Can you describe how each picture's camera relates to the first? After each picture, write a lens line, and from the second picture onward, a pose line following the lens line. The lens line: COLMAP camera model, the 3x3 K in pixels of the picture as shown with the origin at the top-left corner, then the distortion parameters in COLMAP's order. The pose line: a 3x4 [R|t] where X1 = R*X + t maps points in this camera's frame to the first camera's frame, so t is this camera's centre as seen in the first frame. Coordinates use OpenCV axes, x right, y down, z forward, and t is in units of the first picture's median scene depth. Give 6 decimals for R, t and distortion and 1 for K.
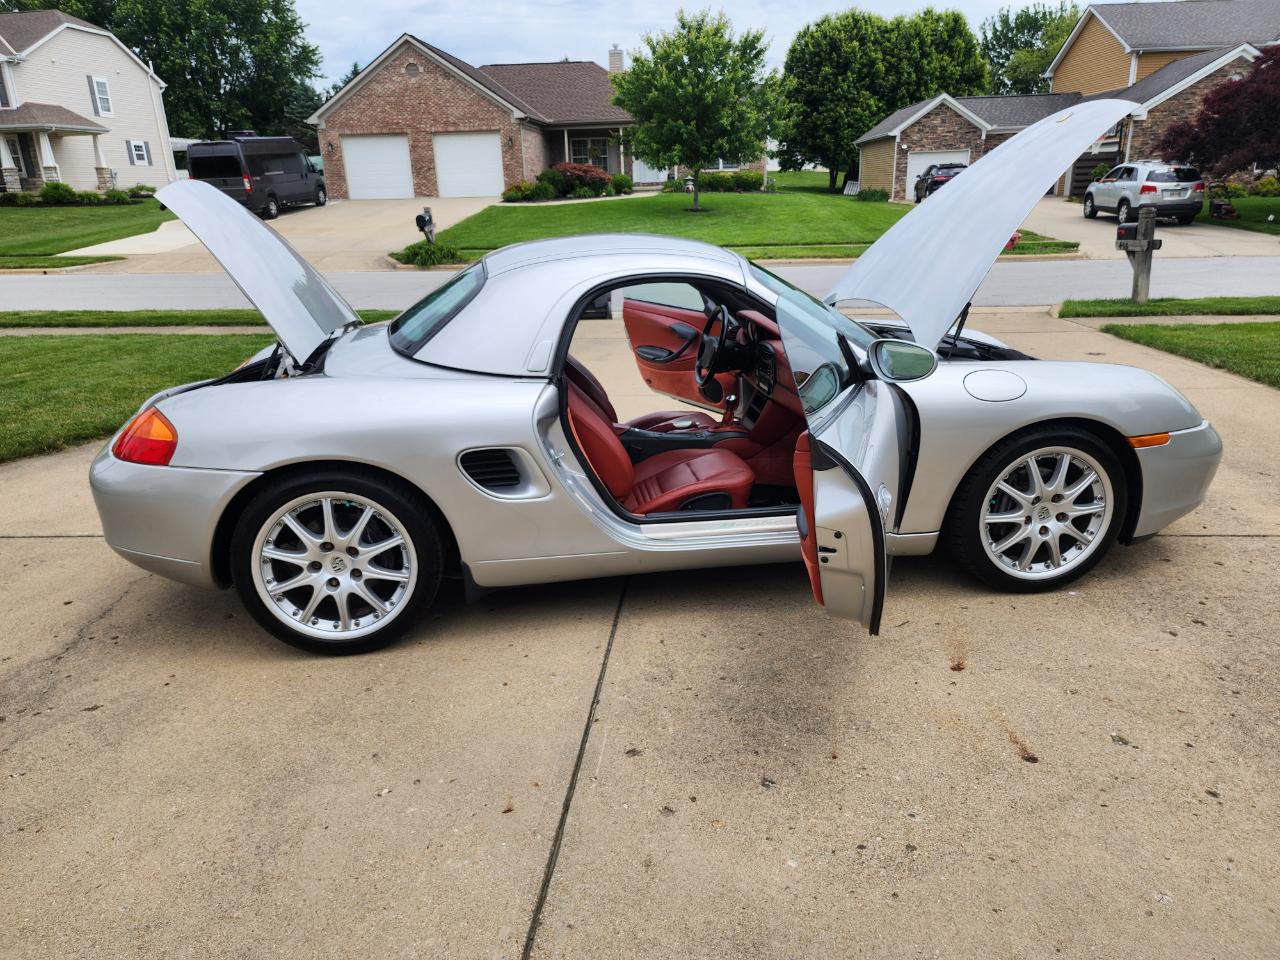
lens RADIAL K [[864.3, 0, 647.0], [0, 864.3, 482.8], [0, 0, 1]] dist [0.062985, -0.057249]
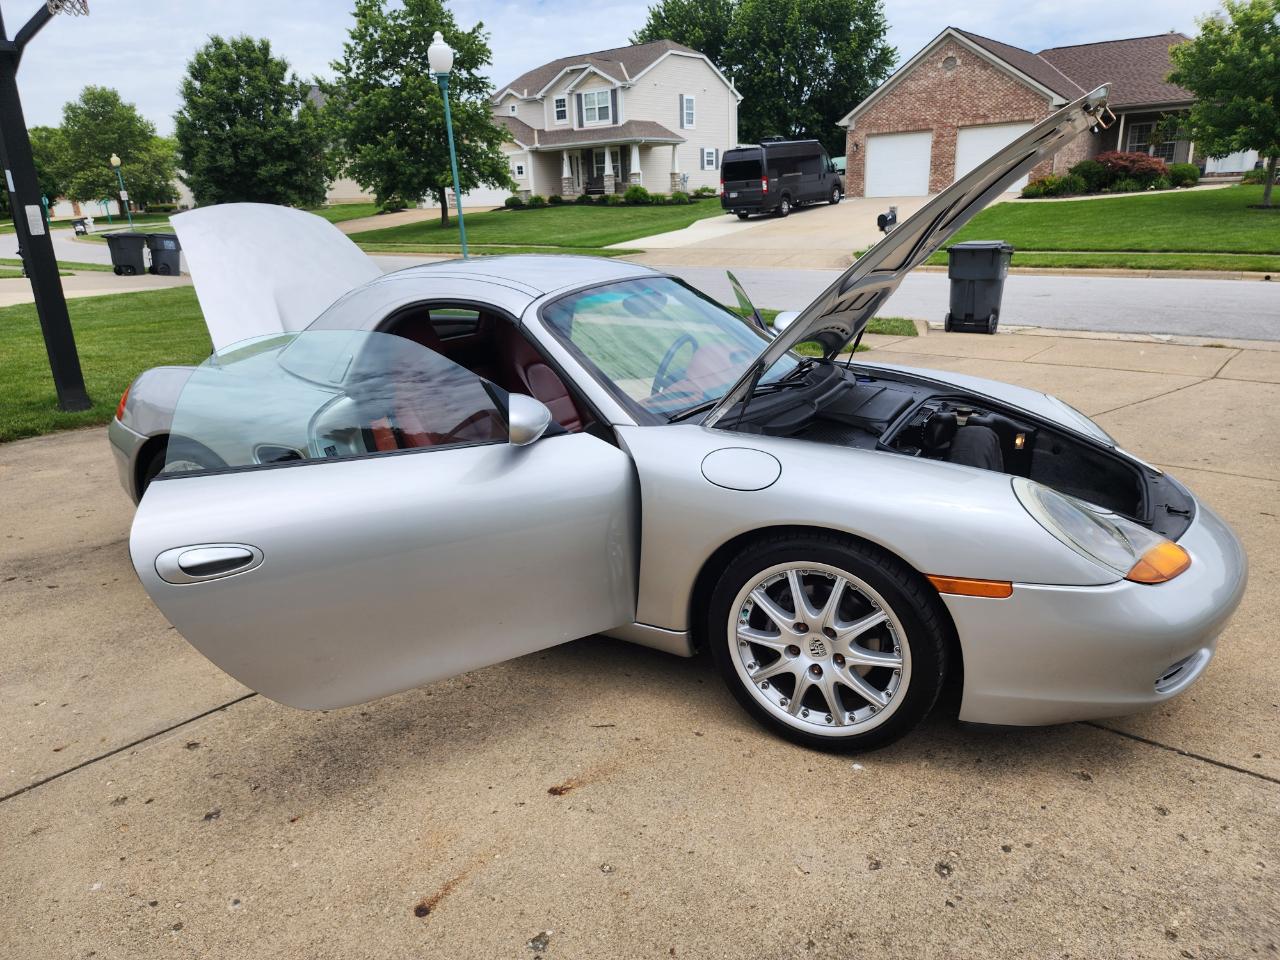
lens RADIAL K [[866.1, 0, 642.5], [0, 866.1, 474.7], [0, 0, 1]] dist [0.058884, -0.054445]
pose [[0.817424, 0.171850, -0.549805, 0.067673], [-0.173879, 0.983552, 0.048909, -0.011503], [0.549167, 0.055620, 0.833860, 0.026978]]
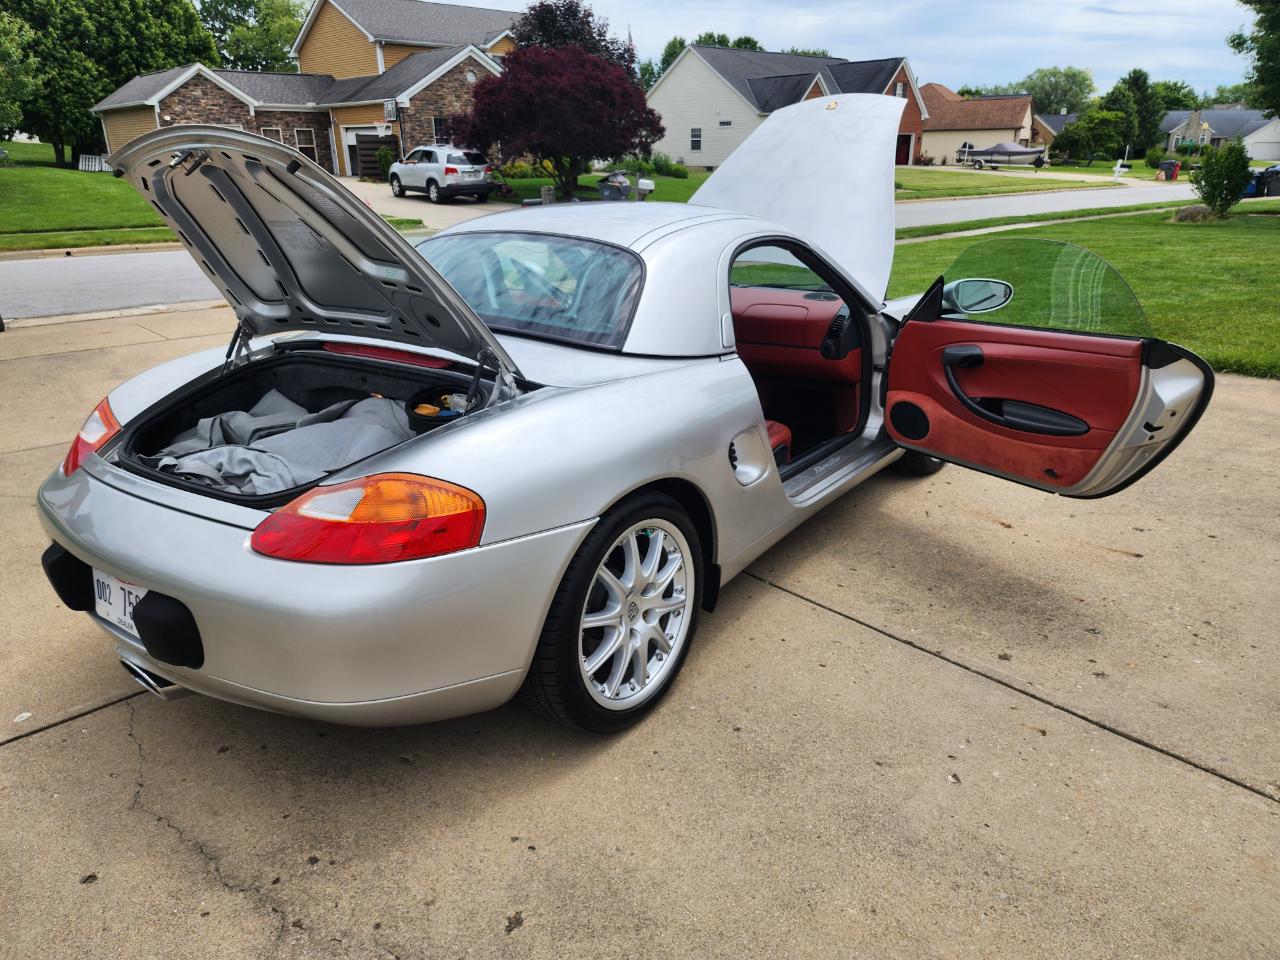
lens RADIAL K [[868.5, 0, 641.6], [0, 868.5, 473.8], [0, 0, 1]] dist [0.066747, -0.062837]
pose [[0.701339, -0.226176, 0.675994, -0.073701], [0.219560, 0.970764, 0.097009, -0.009210], [-0.678172, 0.080385, 0.730494, 0.032868]]
